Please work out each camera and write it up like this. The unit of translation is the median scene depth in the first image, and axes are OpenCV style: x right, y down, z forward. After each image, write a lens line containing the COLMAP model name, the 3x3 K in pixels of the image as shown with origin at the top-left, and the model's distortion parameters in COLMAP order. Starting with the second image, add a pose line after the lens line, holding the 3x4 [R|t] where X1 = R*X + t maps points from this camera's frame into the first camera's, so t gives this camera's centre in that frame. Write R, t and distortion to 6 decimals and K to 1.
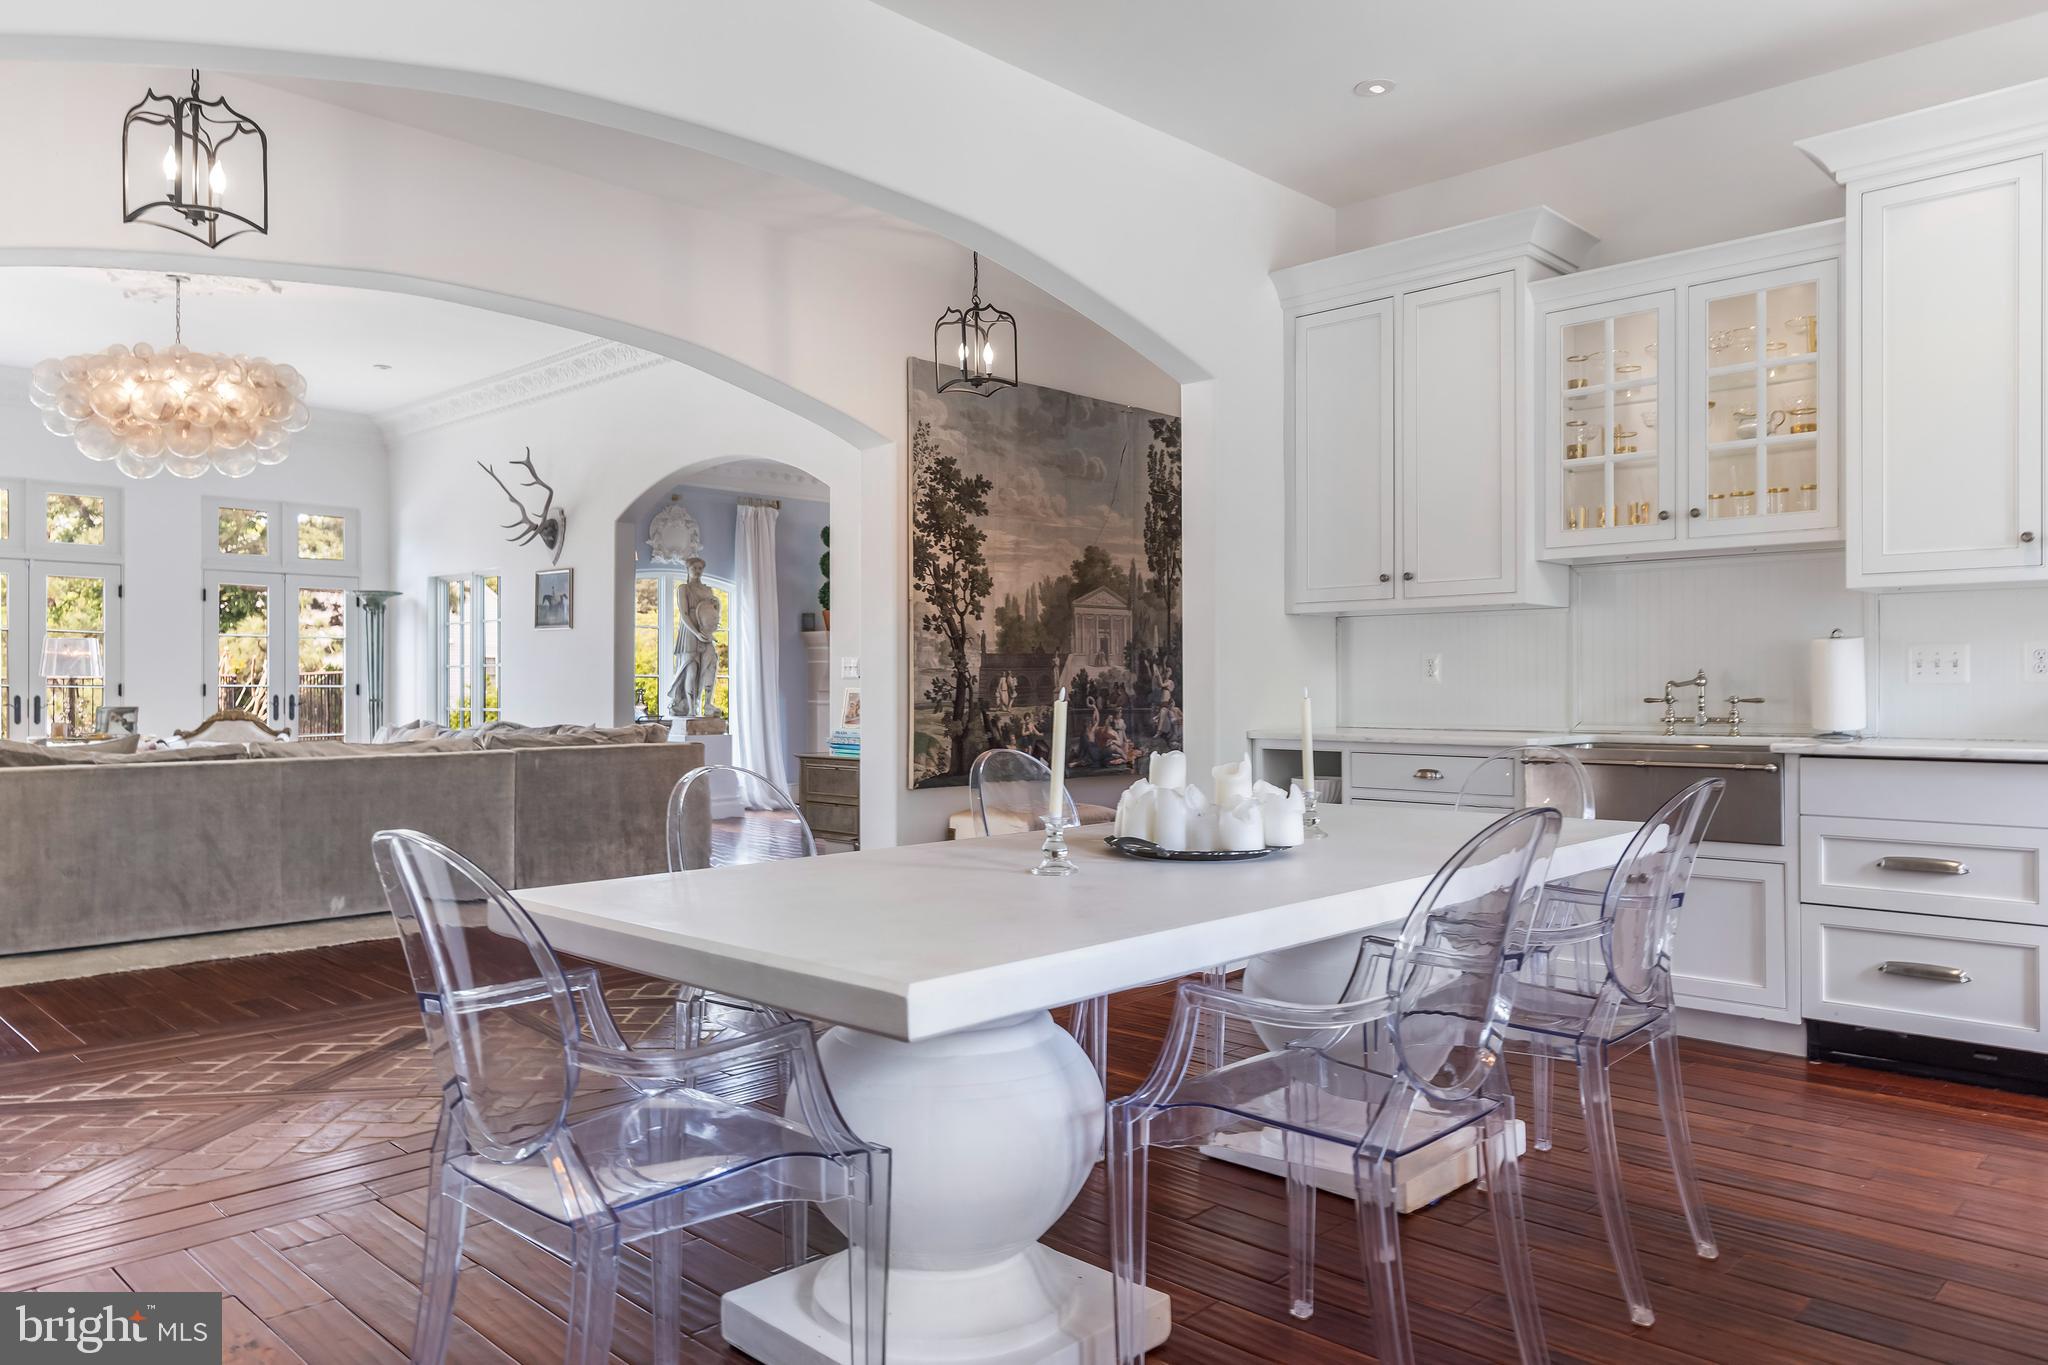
lens RADIAL K [[1391.9, 0, 1018.6], [0, 1391.9, 684.5], [0, 0, 1]] dist [0.001724, -0.000253]
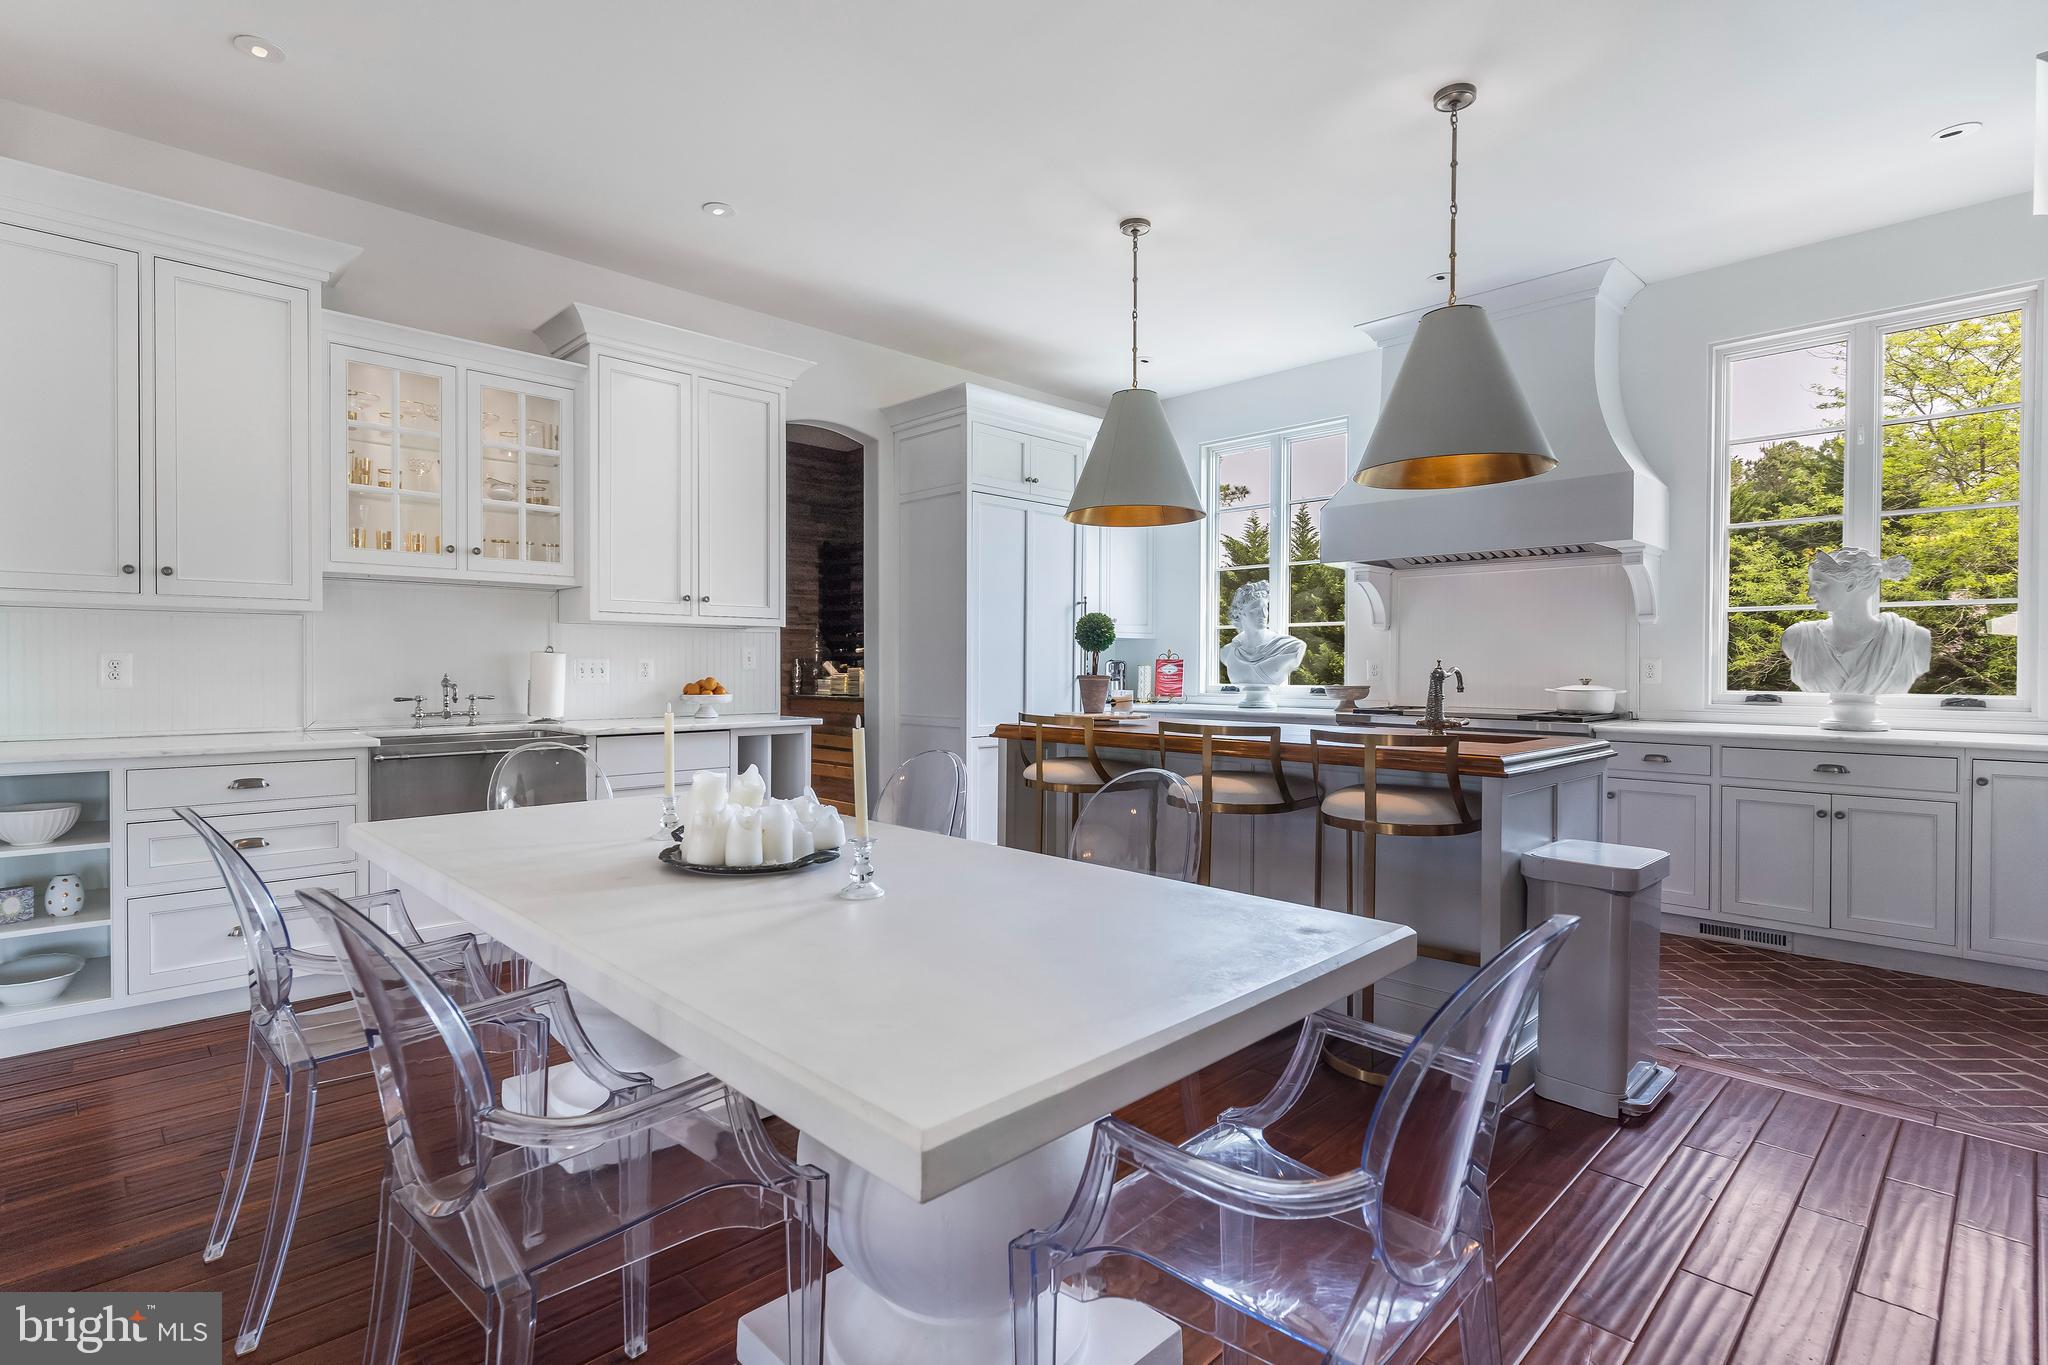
lens RADIAL K [[977.8, 0, 1016.9], [0, 977.8, 671.5], [0, 0, 1]] dist [0.002331, -0.000116]
pose [[0.033415, -0.005067, 0.999429, -0.748527], [-0.007621, 0.999957, 0.005324, -0.042977], [-0.999413, -0.007795, 0.033375, 0.924379]]
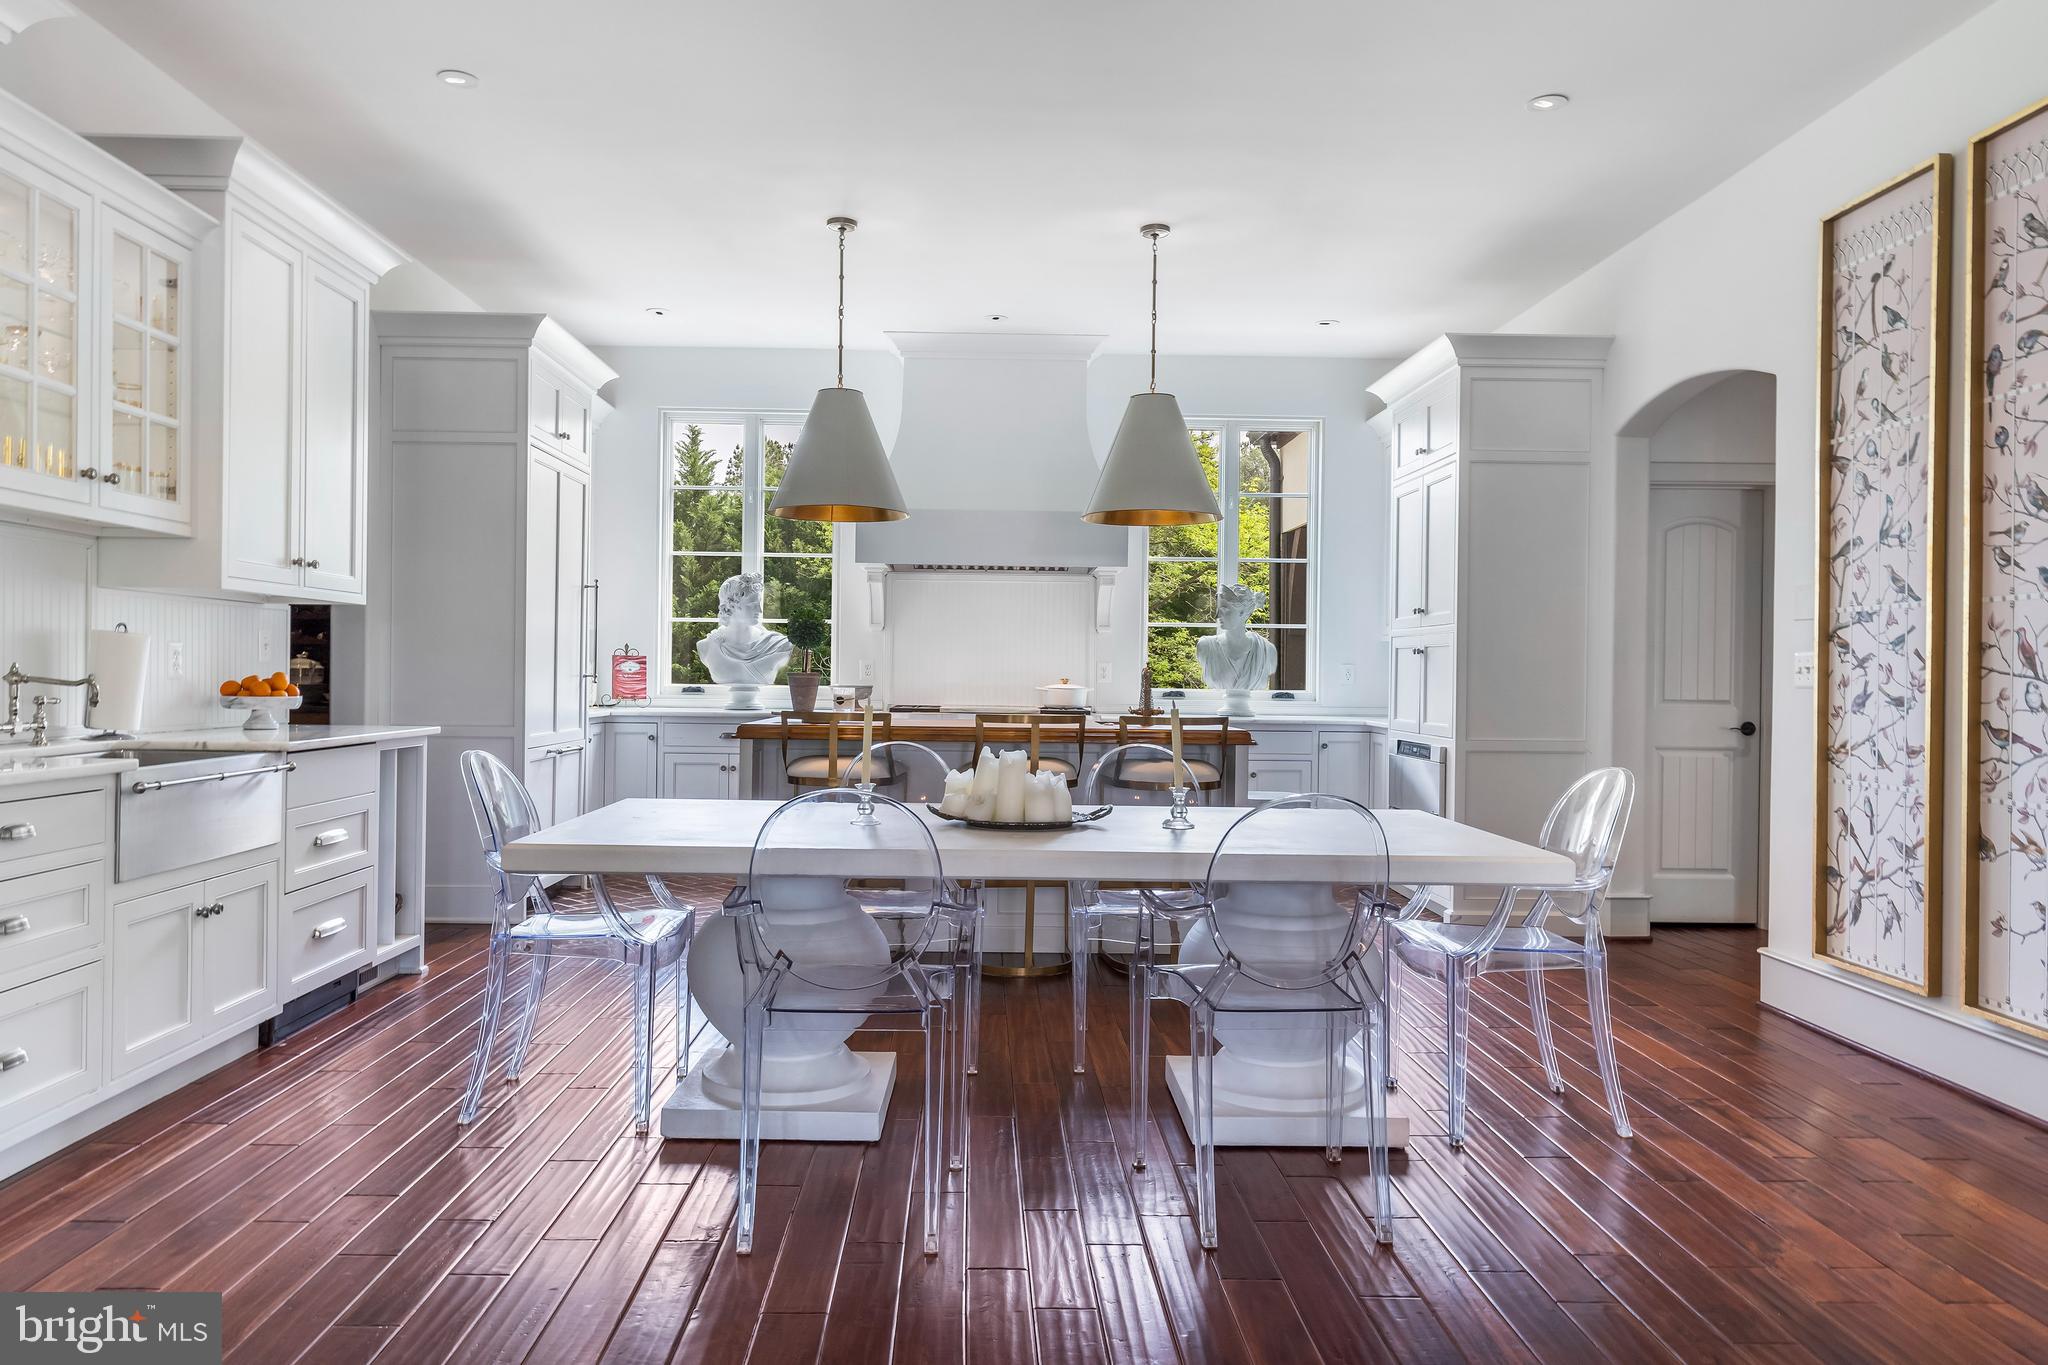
lens RADIAL K [[1358.8, 0, 1024.7], [0, 1358.8, 676.9], [0, 0, 1]] dist [0.007798, 0.001545]
pose [[-0.712956, -0.009406, 0.701146, -0.945885], [-0.015672, 0.999874, -0.002523, -0.019079], [-0.701034, -0.012787, -0.713014, 2.355515]]
